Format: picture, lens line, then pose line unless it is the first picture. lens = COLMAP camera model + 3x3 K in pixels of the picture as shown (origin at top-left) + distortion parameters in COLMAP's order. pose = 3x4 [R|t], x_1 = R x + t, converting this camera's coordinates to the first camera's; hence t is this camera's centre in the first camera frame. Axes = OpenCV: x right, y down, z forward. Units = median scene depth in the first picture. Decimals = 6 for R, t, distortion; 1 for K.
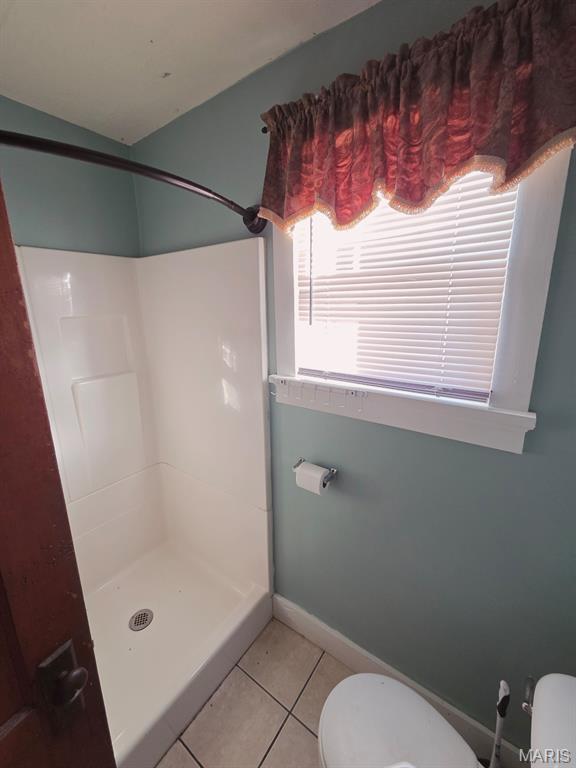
lens RADIAL K [[312.1, 0, 289.1], [0, 312.1, 379.1], [0, 0, 1]] dist [0.000517, 0.000145]
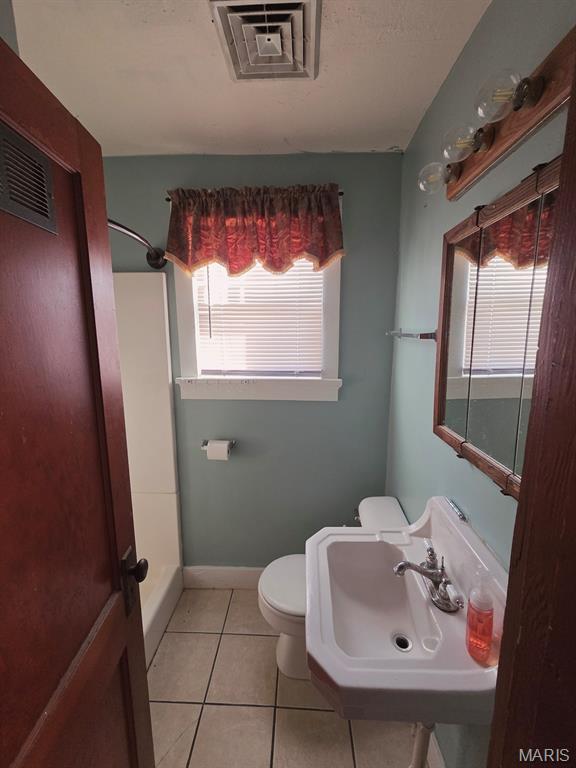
lens RADIAL K [[312.1, 0, 289.1], [0, 312.1, 379.1], [0, 0, 1]] dist [0.000517, 0.000145]
pose [[0.835417, -0.080375, 0.543708, -0.507112], [0.115326, 0.992862, -0.030427, 0.116296], [-0.537381, 0.088123, 0.838723, -0.439936]]
